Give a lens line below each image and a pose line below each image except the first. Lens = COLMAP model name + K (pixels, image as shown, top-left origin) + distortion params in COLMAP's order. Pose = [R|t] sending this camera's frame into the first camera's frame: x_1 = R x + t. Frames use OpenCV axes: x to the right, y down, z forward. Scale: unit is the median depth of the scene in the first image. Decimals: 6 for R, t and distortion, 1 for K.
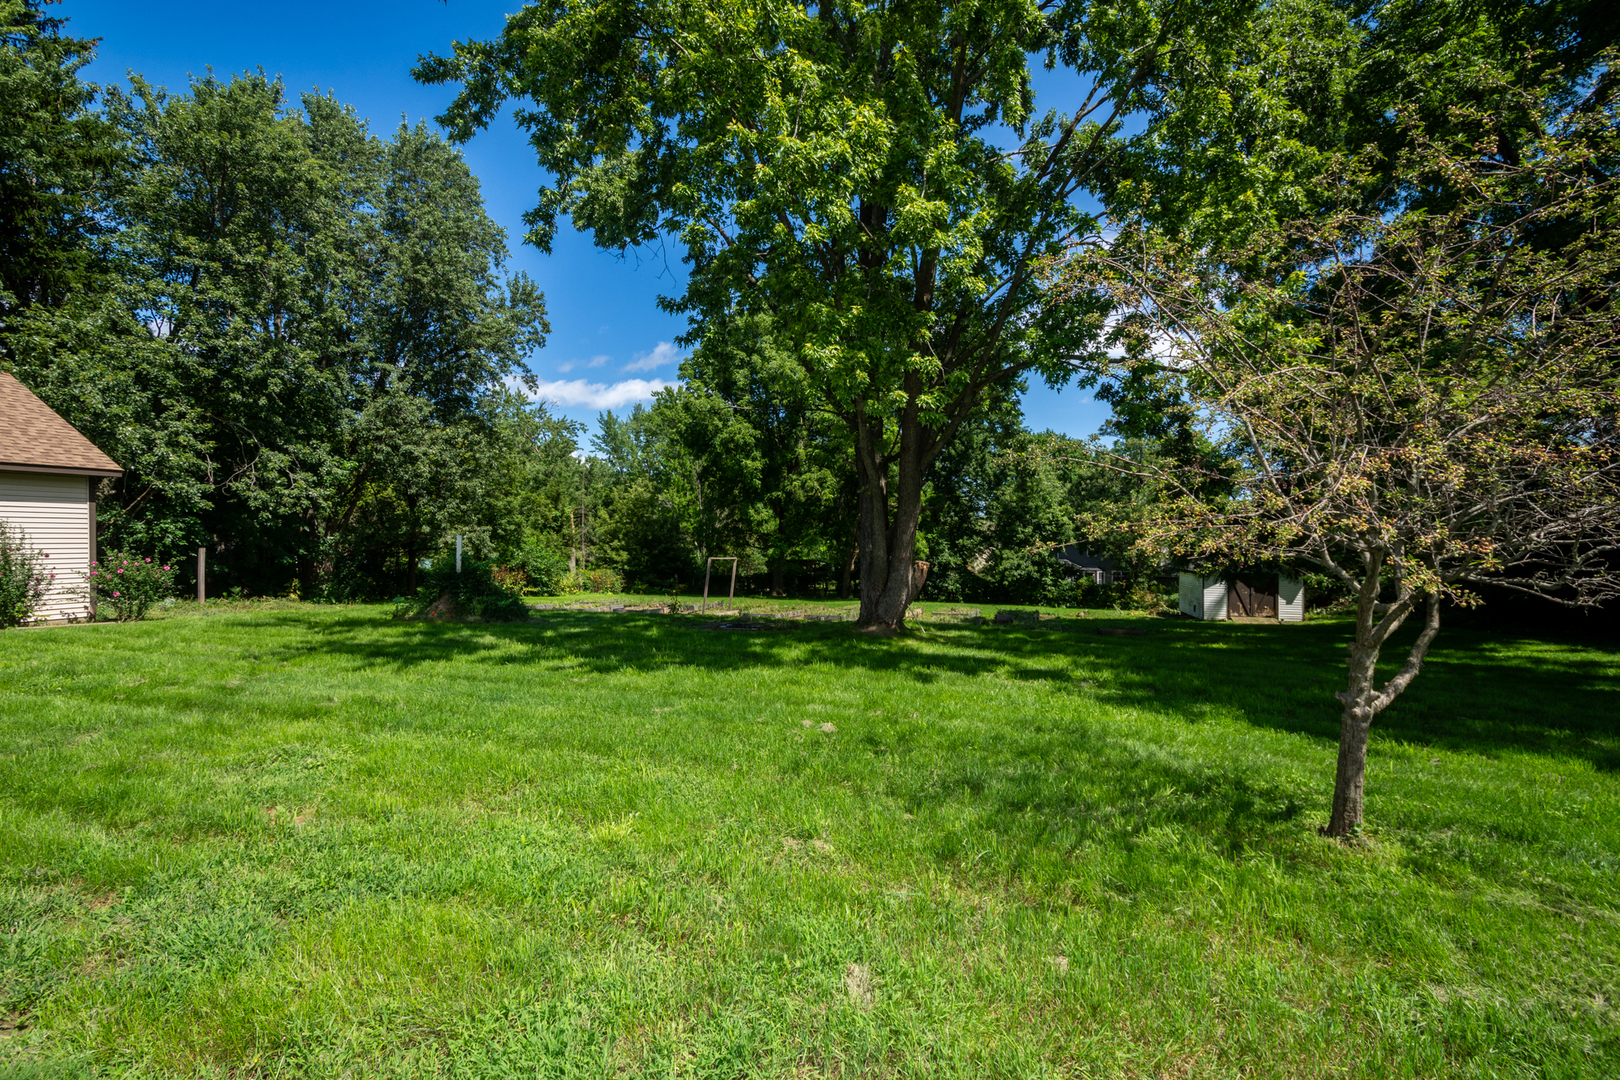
lens RADIAL K [[730.1, 0, 813.4], [0, 730.1, 560.0], [0, 0, 1]] dist [0.076132, 0.000098]
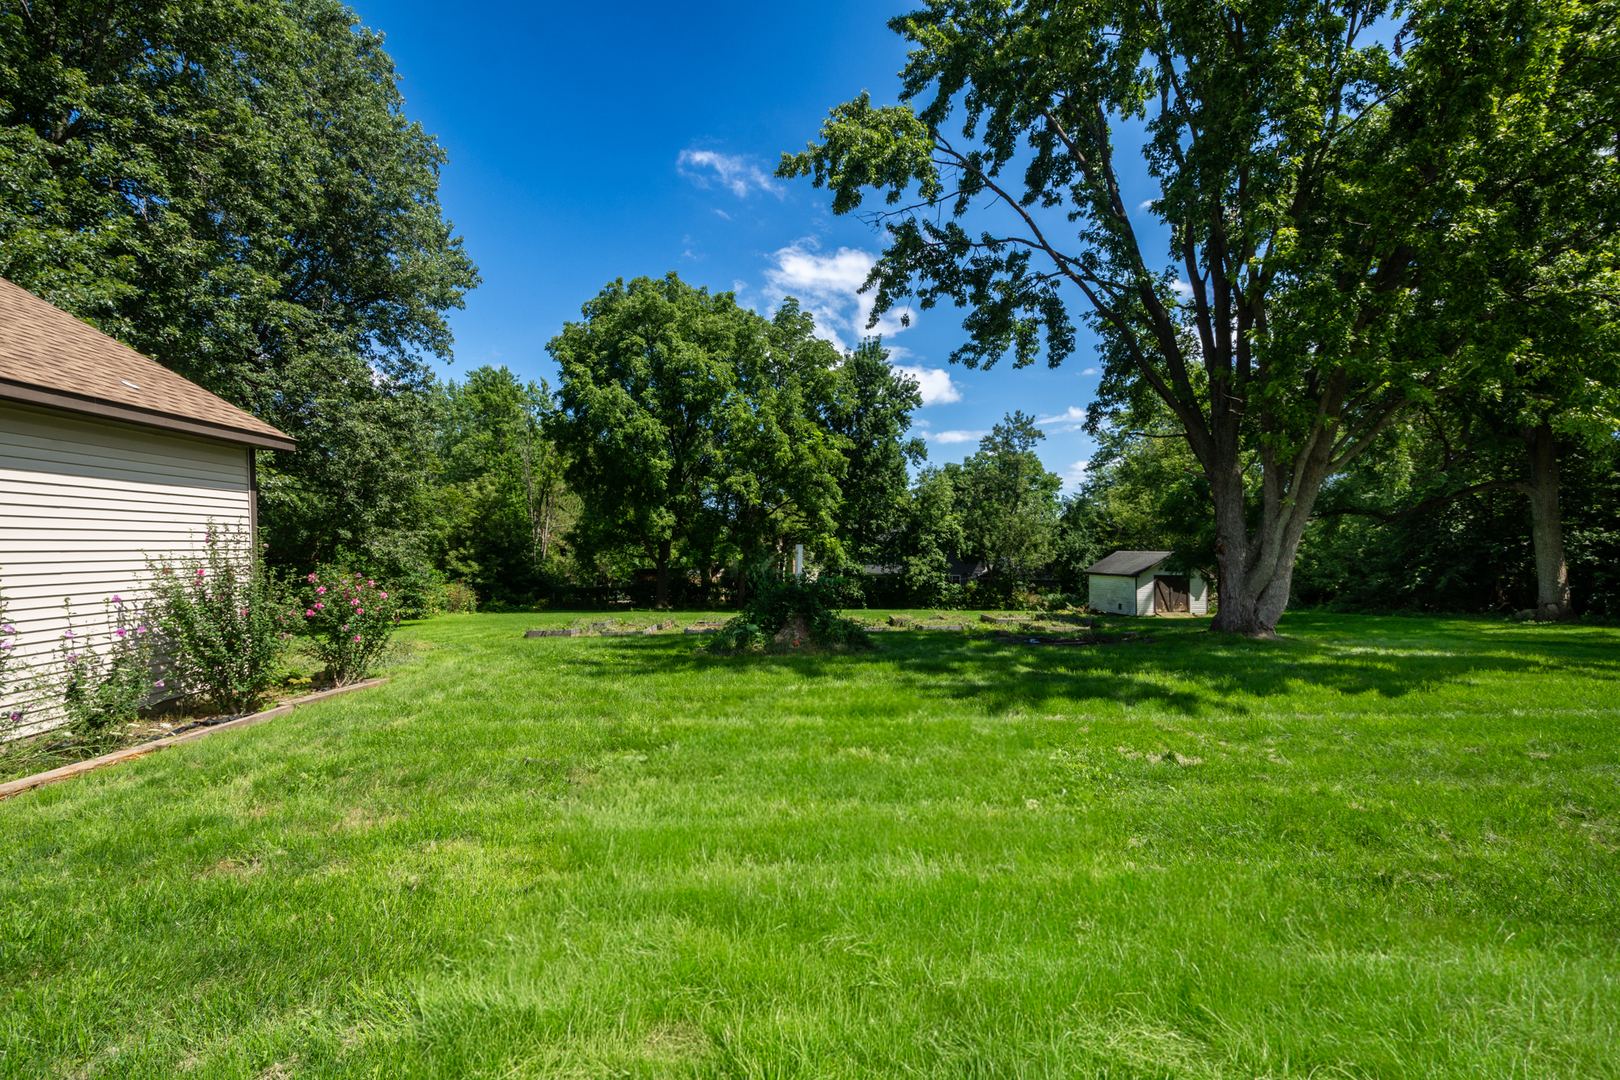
lens RADIAL K [[730.1, 0, 813.4], [0, 730.1, 560.0], [0, 0, 1]] dist [0.076132, 0.000098]
pose [[0.928604, -0.009439, 0.370952, -0.246008], [0.013137, 0.999886, -0.007442, -0.002784], [-0.370840, 0.011784, 0.928622, 0.090021]]
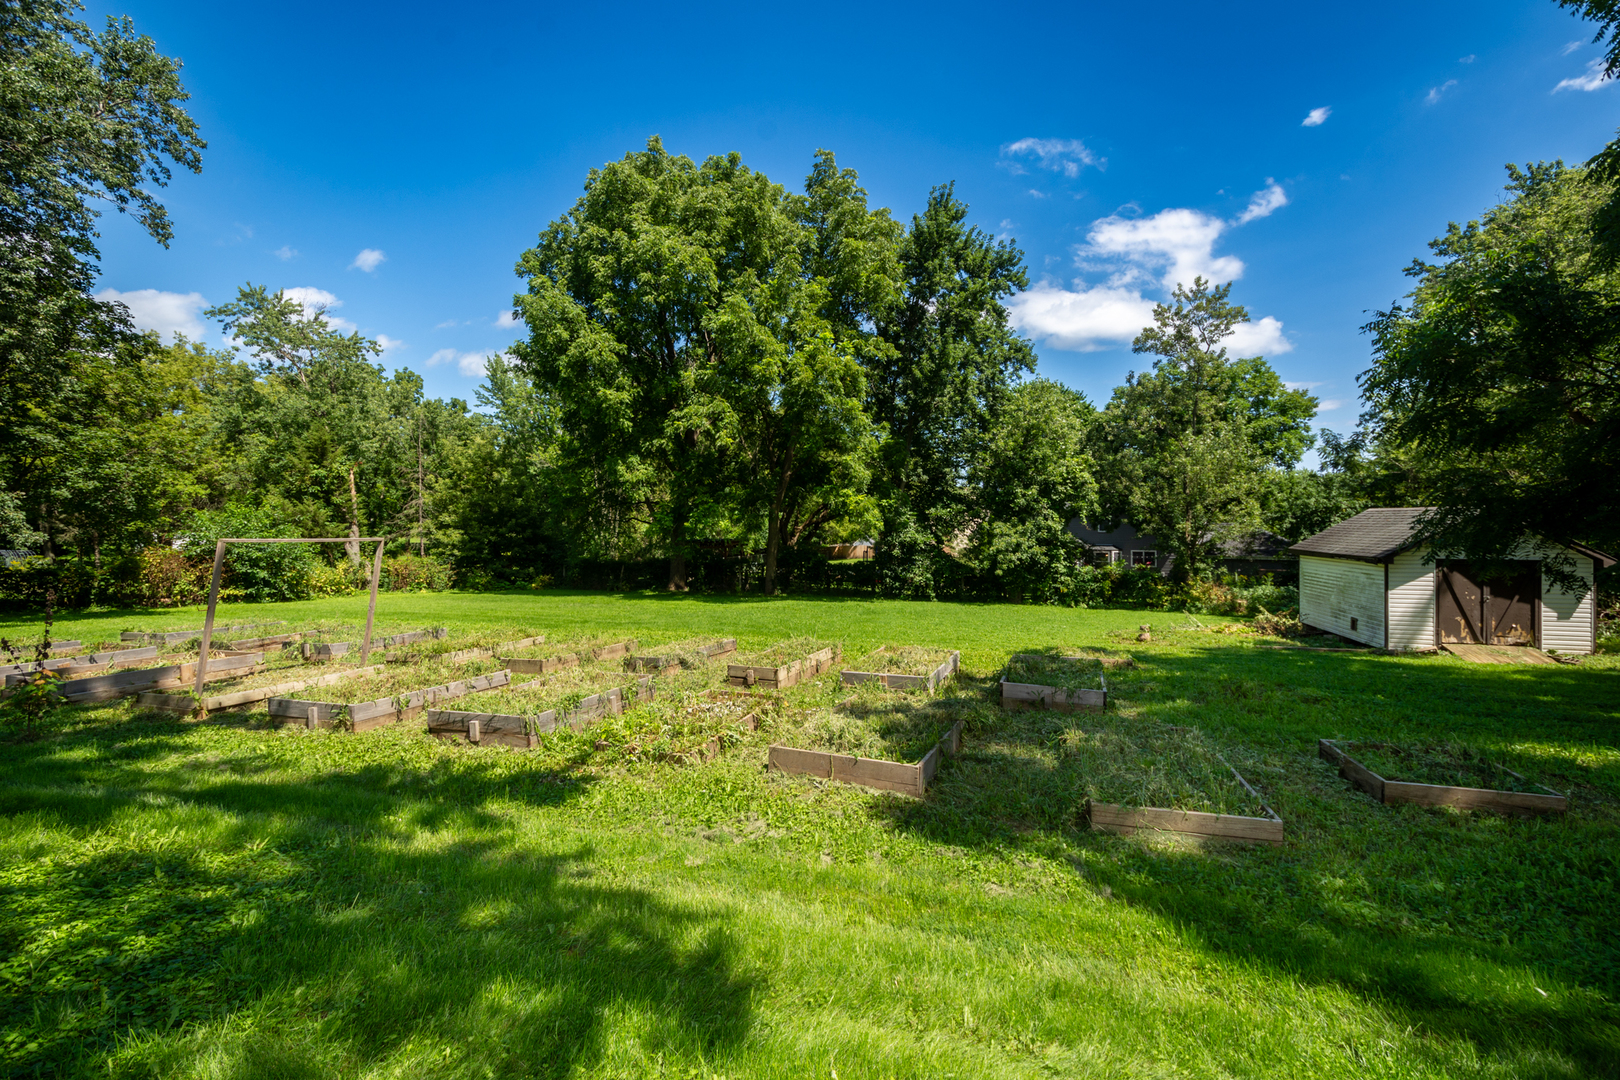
lens RADIAL K [[724.3, 0, 810.0], [0, 724.3, 540.0], [0, 0, 1]] dist [0.030696, -0.000026]
pose [[0.999752, -0.008790, 0.020462, 0.076868], [0.008761, 0.999961, 0.001475, -0.000311], [-0.020474, -0.001295, 0.999790, 0.341970]]
